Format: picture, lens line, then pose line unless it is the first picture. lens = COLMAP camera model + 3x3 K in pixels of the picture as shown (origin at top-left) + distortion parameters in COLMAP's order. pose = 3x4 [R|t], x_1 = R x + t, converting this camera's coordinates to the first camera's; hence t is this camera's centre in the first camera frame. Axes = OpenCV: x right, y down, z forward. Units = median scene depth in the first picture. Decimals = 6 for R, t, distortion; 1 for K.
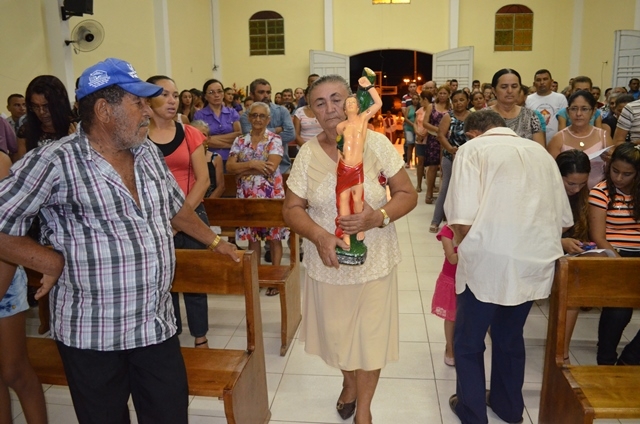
lens RADIAL K [[514.1, 0, 320.0], [0, 514.1, 212.0], [0, 0, 1]] dist [-0.062808, 0.003183]
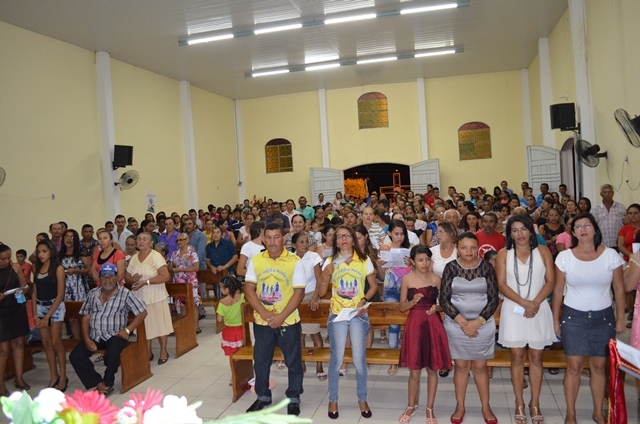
lens RADIAL K [[501.1, 0, 320.0], [0, 501.1, 212.0], [0, 0, 1]] dist [-0.079442, 0.006487]
pose [[0.991368, -0.038471, -0.125341, 0.154998], [0.015875, 0.984171, -0.176508, 0.011515], [0.130148, 0.172994, 0.976286, -0.193647]]
